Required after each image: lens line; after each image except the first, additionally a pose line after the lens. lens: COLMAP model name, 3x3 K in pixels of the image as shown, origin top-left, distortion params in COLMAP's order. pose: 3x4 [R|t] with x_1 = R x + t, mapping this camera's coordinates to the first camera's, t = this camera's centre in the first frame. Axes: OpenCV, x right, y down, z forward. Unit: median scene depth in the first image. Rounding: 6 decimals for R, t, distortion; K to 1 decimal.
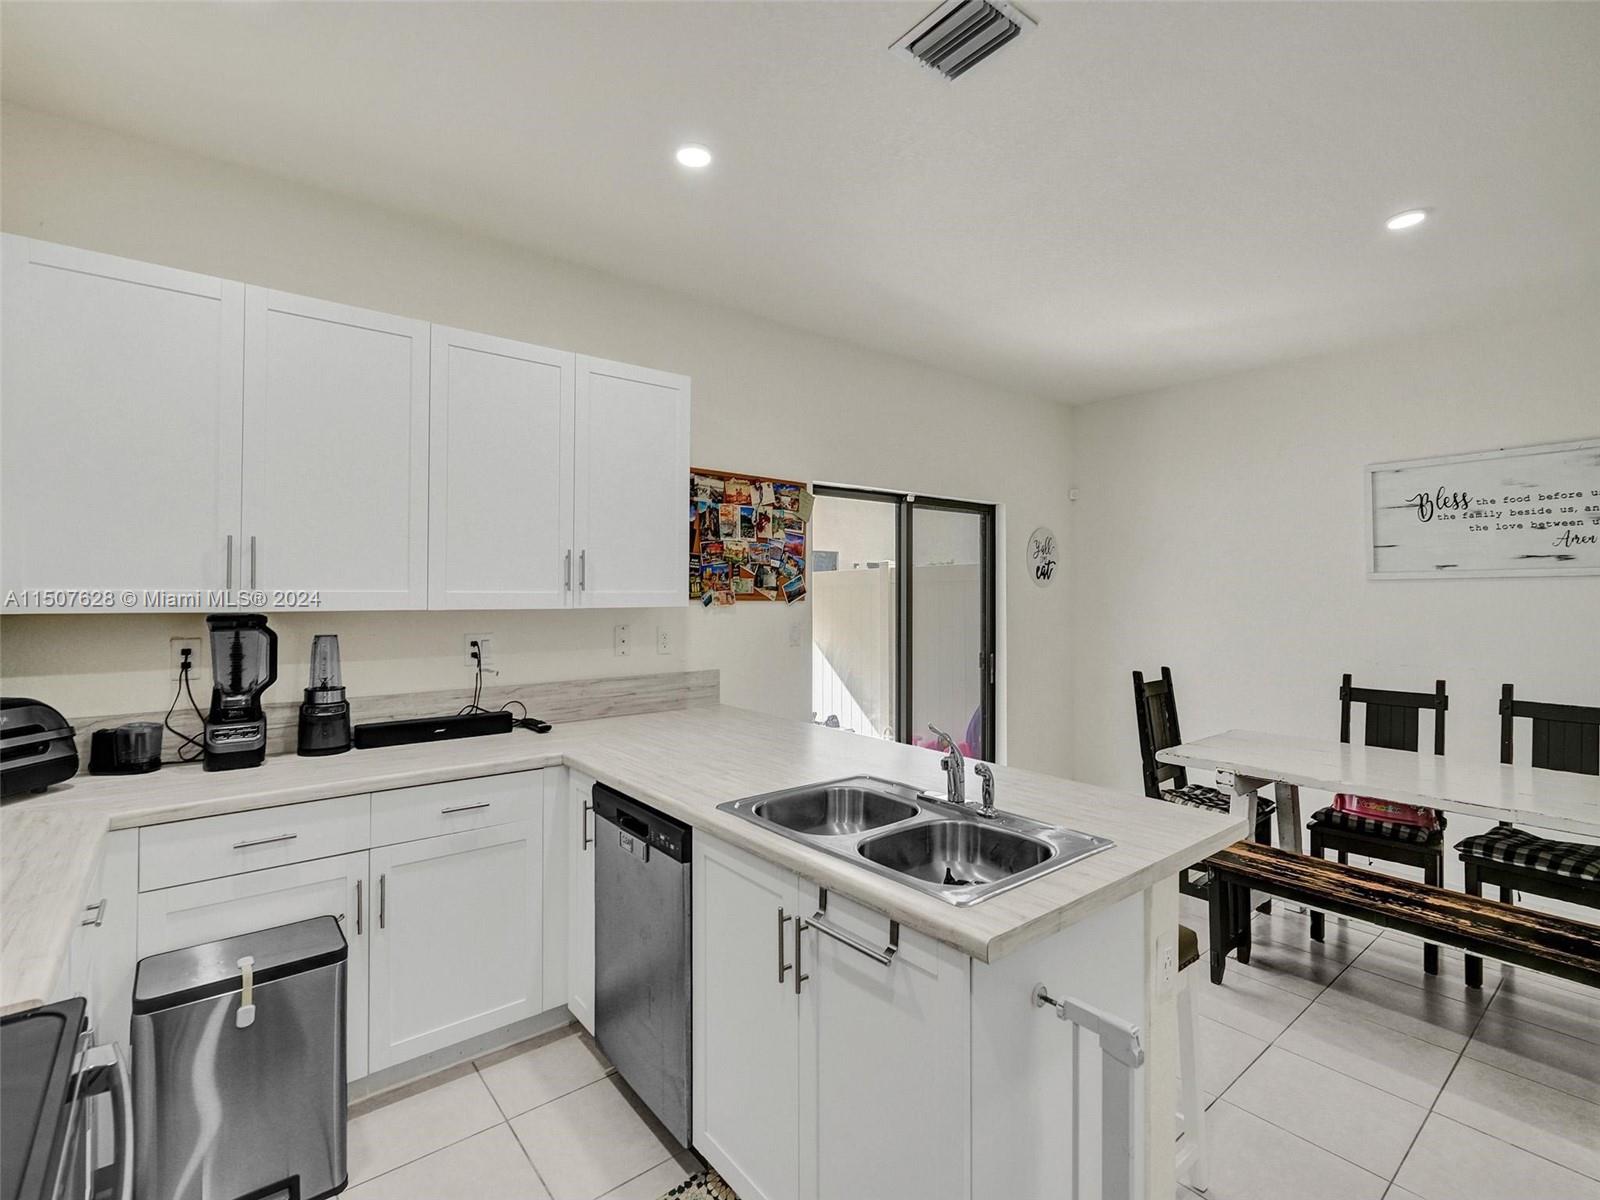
lens RADIAL K [[768.6, 0, 793.6], [0, 768.6, 591.9], [0, 0, 1]] dist [-0.011444, -0.000016]
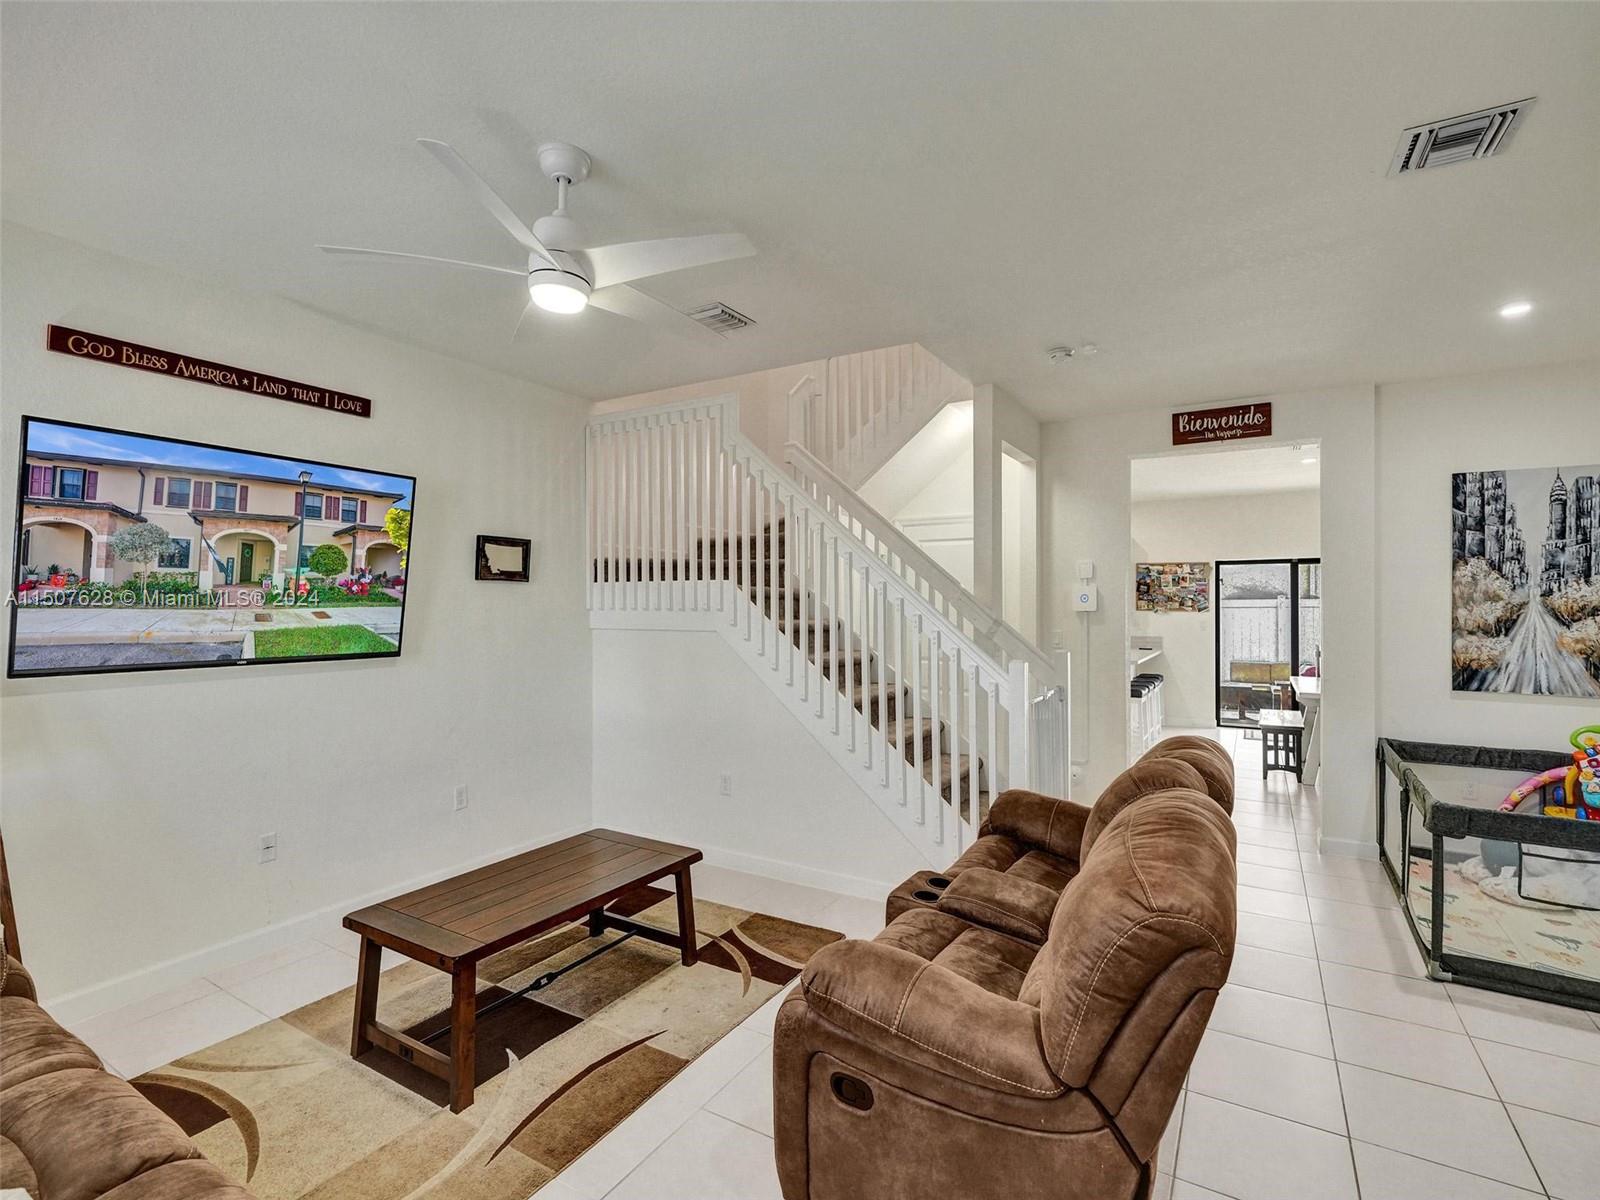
lens RADIAL K [[748.6, 0, 796.4], [0, 748.6, 598.4], [0, 0, 1]] dist [0.003624, -0.005339]
pose [[0.347555, -0.009839, -0.937608, 1.895041], [-0.002606, 0.999931, -0.011459, 0.000213], [0.937656, 0.006426, 0.347505, -1.087680]]
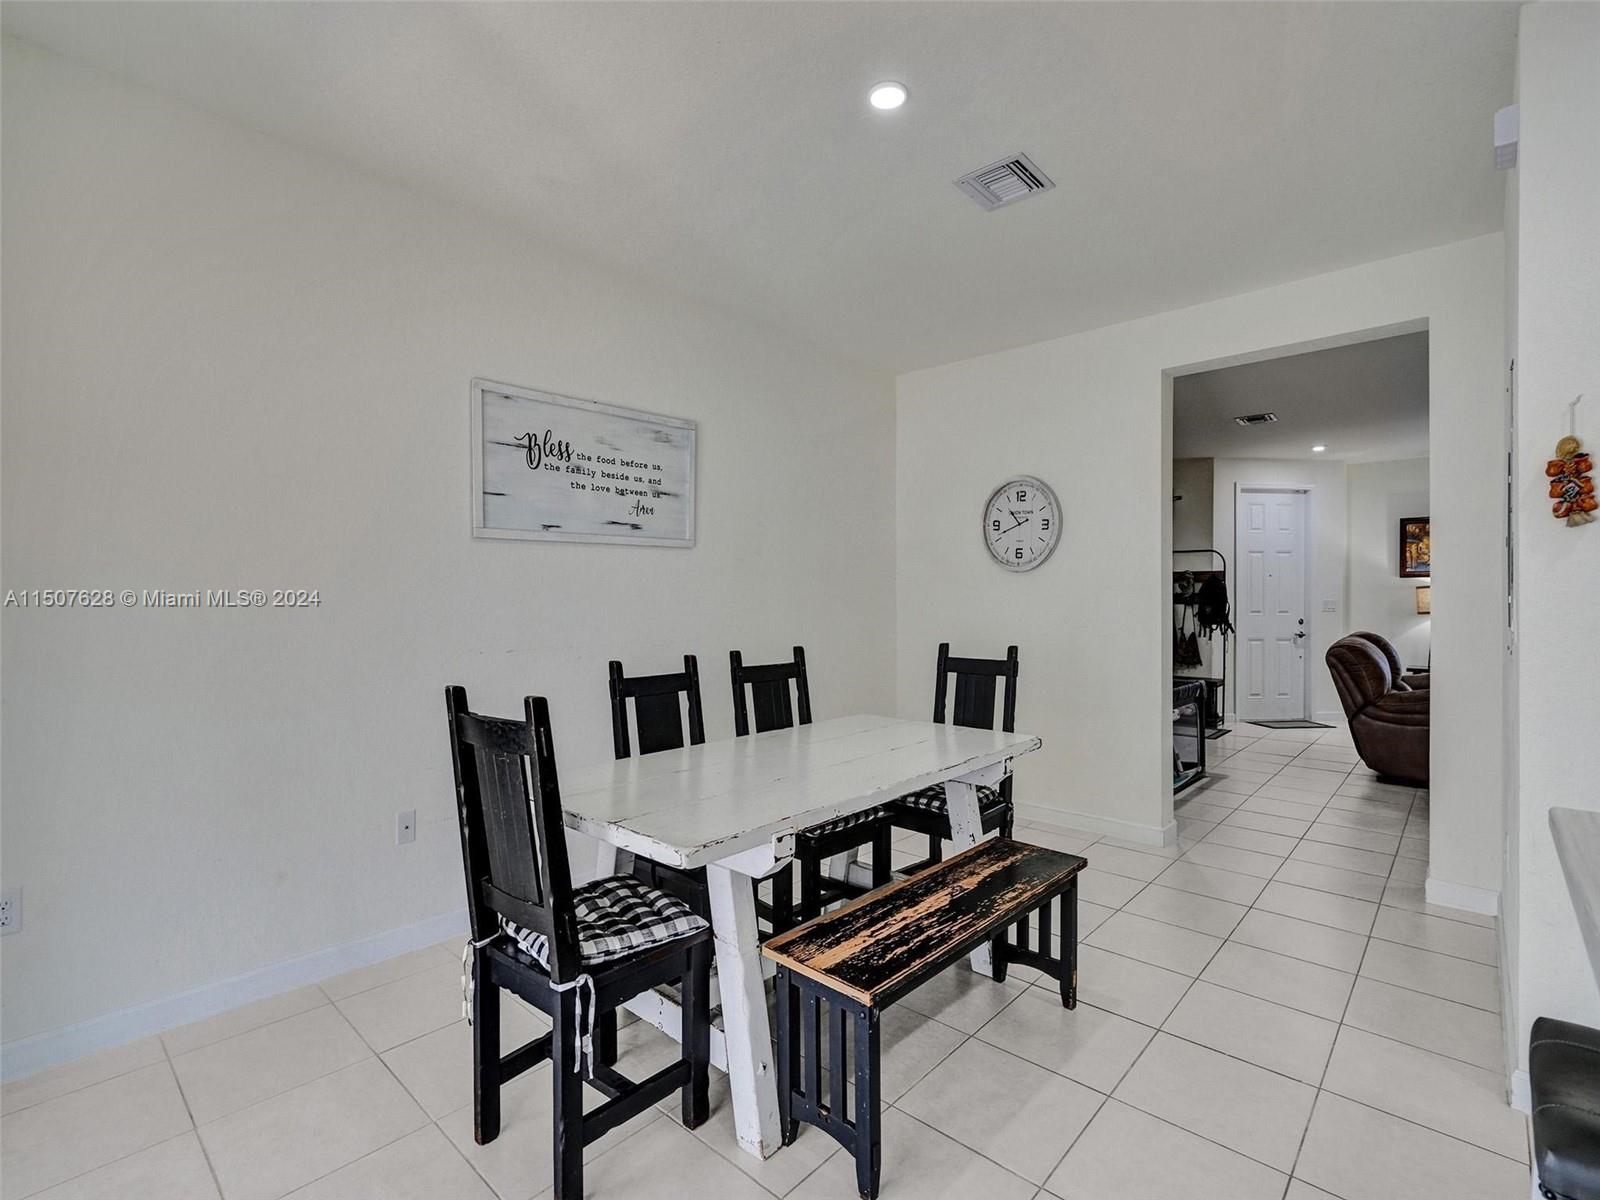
lens RADIAL K [[753.1, 0, 804.1], [0, 753.1, 599.3], [0, 0, 1]] dist [-0.003157, 0.000057]
pose [[-0.167954, -0.003806, 0.985788, 0.000055], [0.000928, 0.999991, 0.004019, 0.044014], [-0.985794, 0.001589, -0.167949, 0.895469]]
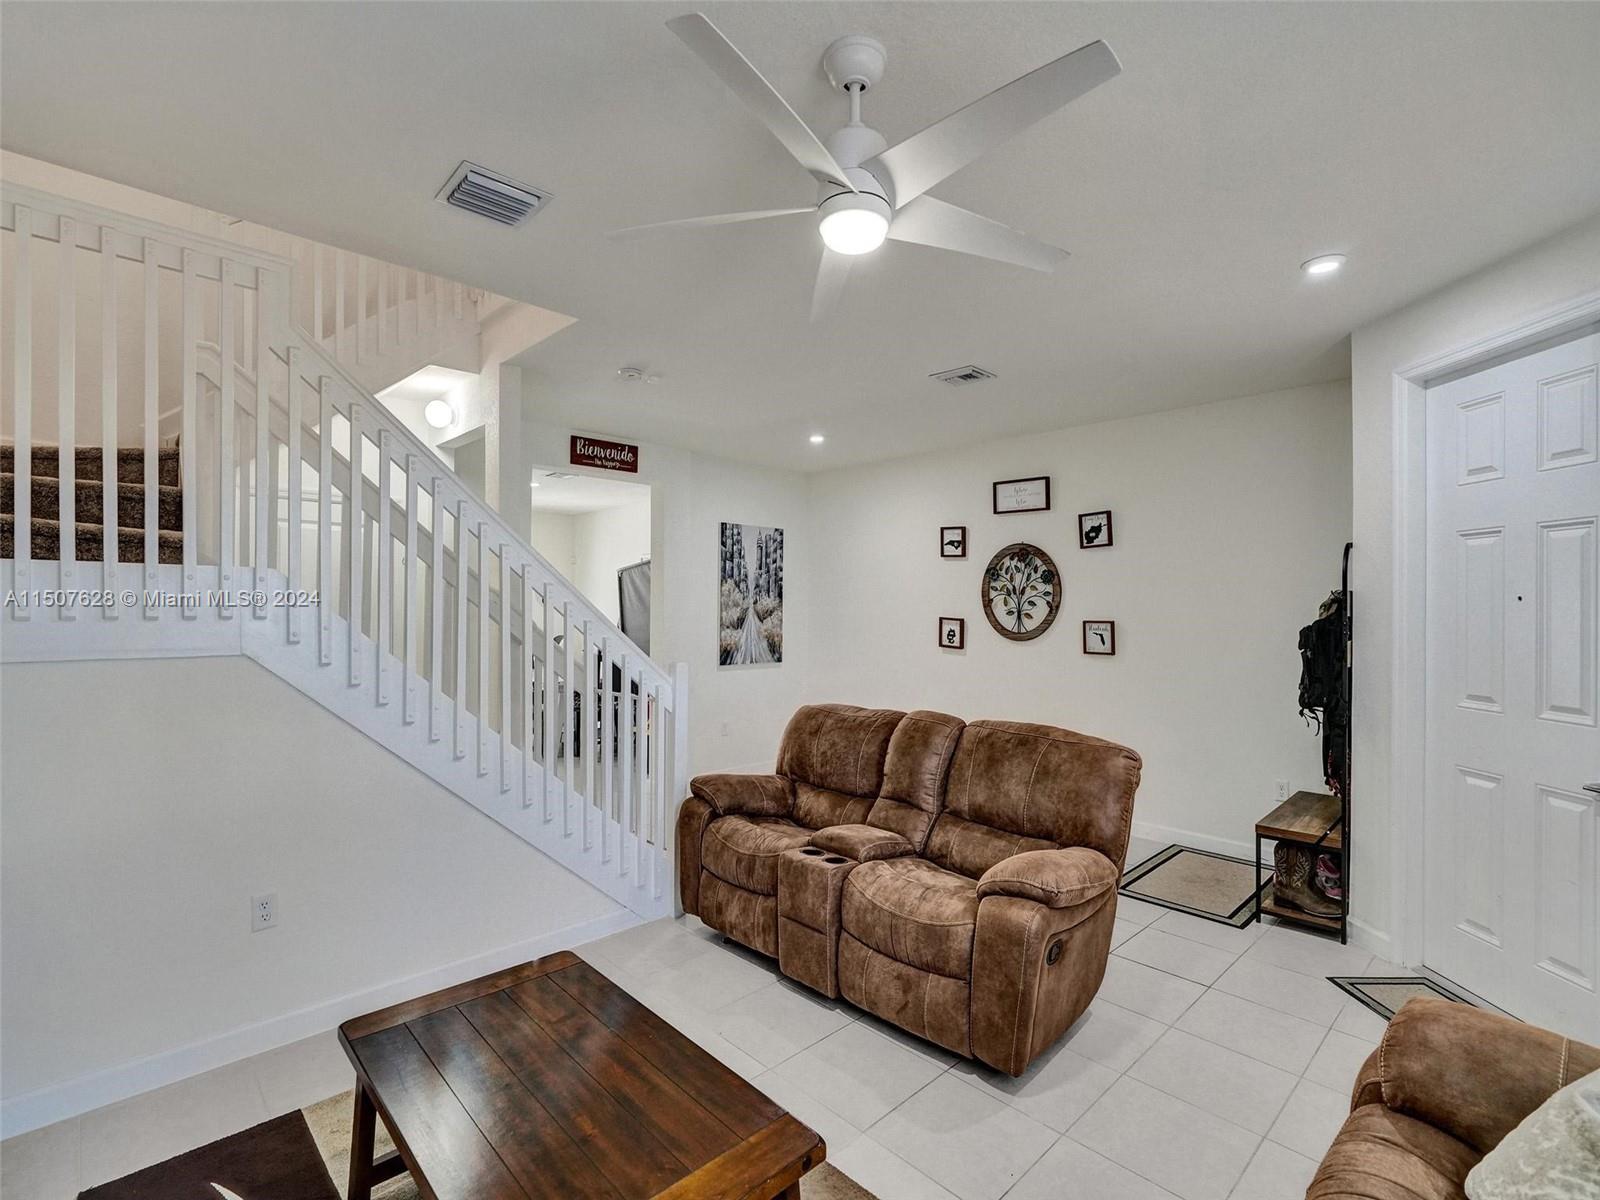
lens RADIAL K [[753.1, 0, 804.1], [0, 753.1, 599.3], [0, 0, 1]] dist [-0.003157, 0.000057]
pose [[0.993795, 0.000934, 0.111227, 1.155315], [0.000523, 0.999915, -0.013064, -0.005460], [-0.111229, 0.013041, 0.993709, -1.510500]]
